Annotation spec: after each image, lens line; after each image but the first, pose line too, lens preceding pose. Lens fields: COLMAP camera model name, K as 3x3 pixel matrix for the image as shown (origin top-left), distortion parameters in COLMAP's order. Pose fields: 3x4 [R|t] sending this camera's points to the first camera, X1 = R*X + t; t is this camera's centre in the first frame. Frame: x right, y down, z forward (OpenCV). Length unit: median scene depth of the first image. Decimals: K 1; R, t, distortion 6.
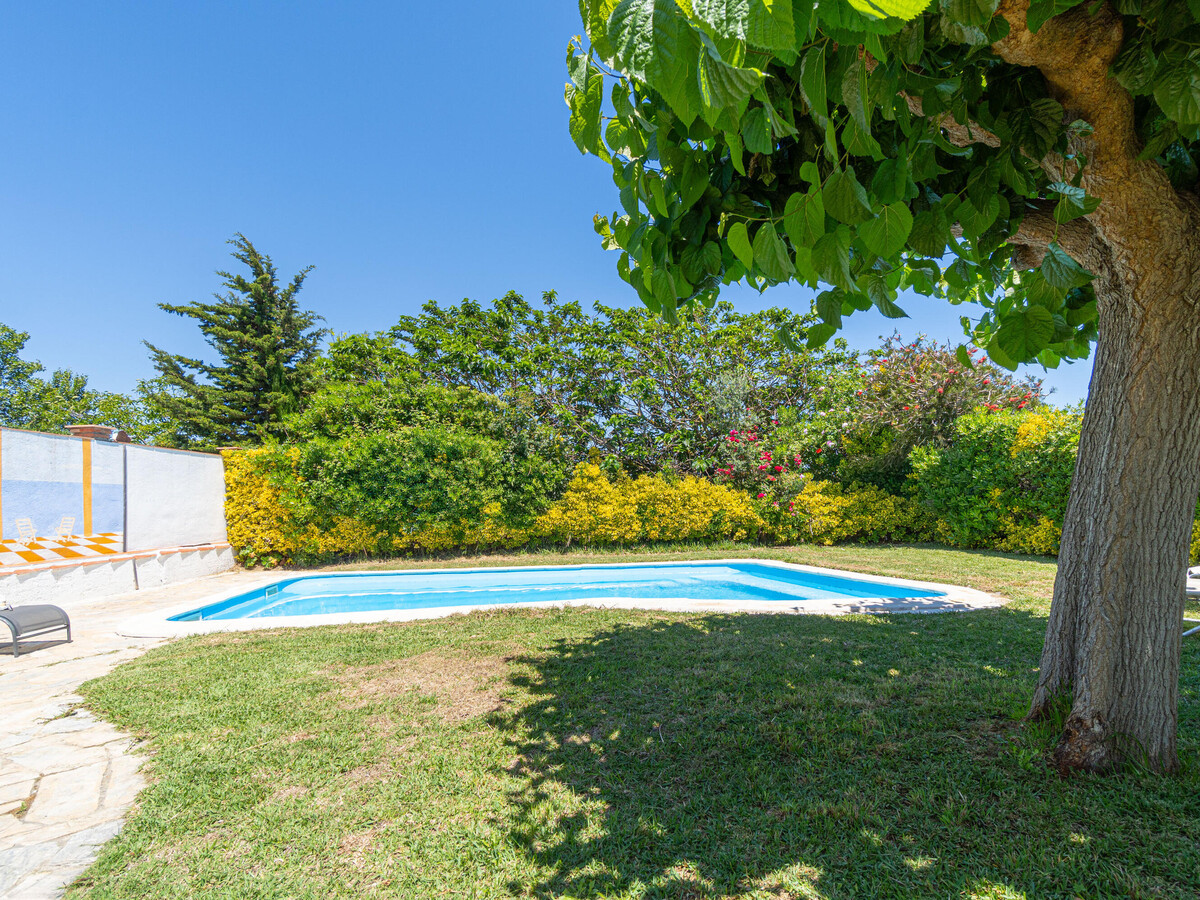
lens RADIAL K [[585.4, 0, 604.5], [0, 585.4, 484.8], [0, 0, 1]] dist [-0.006889, 0.000381]
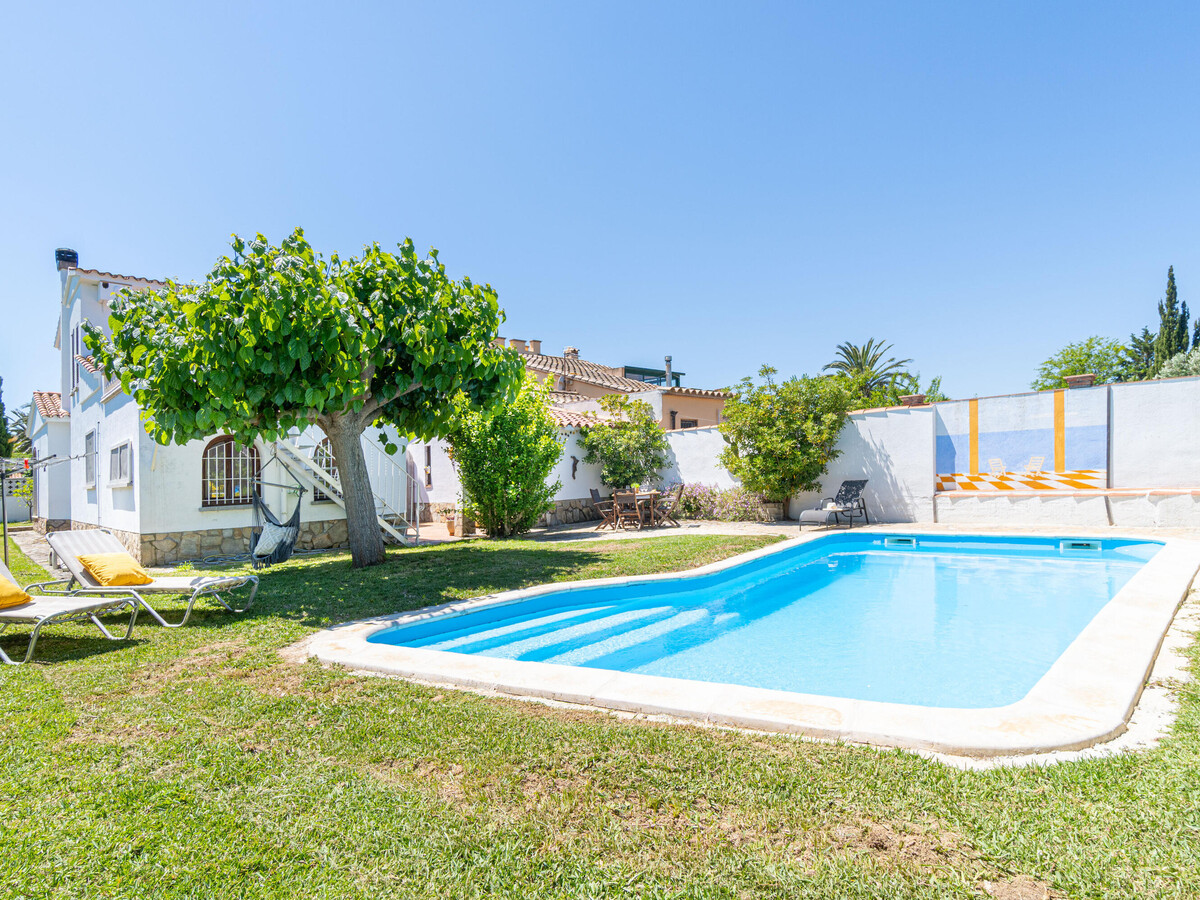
lens RADIAL K [[635.2, 0, 619.1], [0, 635.2, 488.4], [0, 0, 1]] dist [-0.004442, 0.001332]
pose [[-0.716371, 0.080602, -0.693048, 0.480044], [0.085764, 0.995945, 0.027179, 0.005889], [0.692428, -0.039969, -0.720379, 0.953103]]
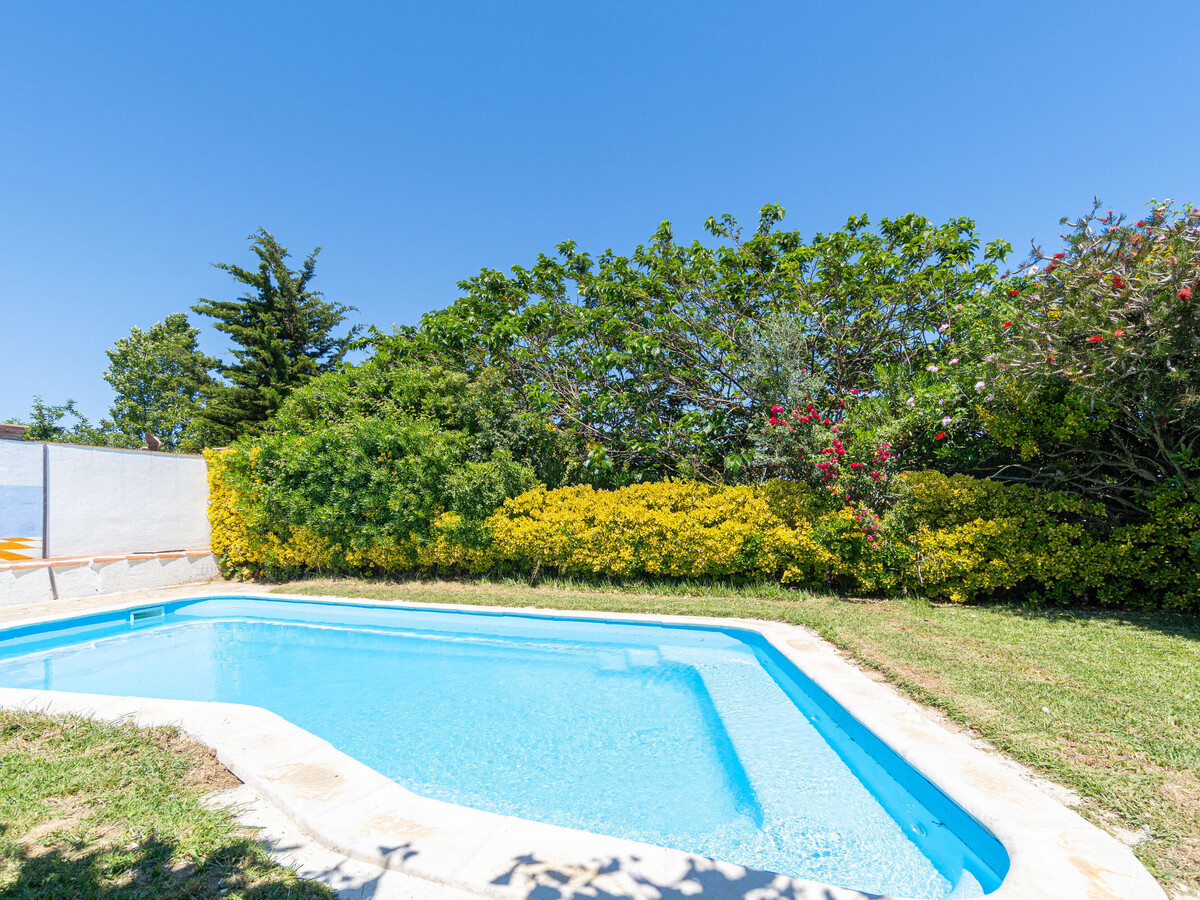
lens RADIAL K [[585.4, 0, 587.5], [0, 585.4, 510.2], [0, 0, 1]] dist [-0.006889, 0.000381]
pose [[0.930219, 0.021236, -0.366391, 0.261455], [-0.008851, 0.999332, 0.035451, -0.002632], [0.366899, -0.029734, 0.929786, 0.354466]]
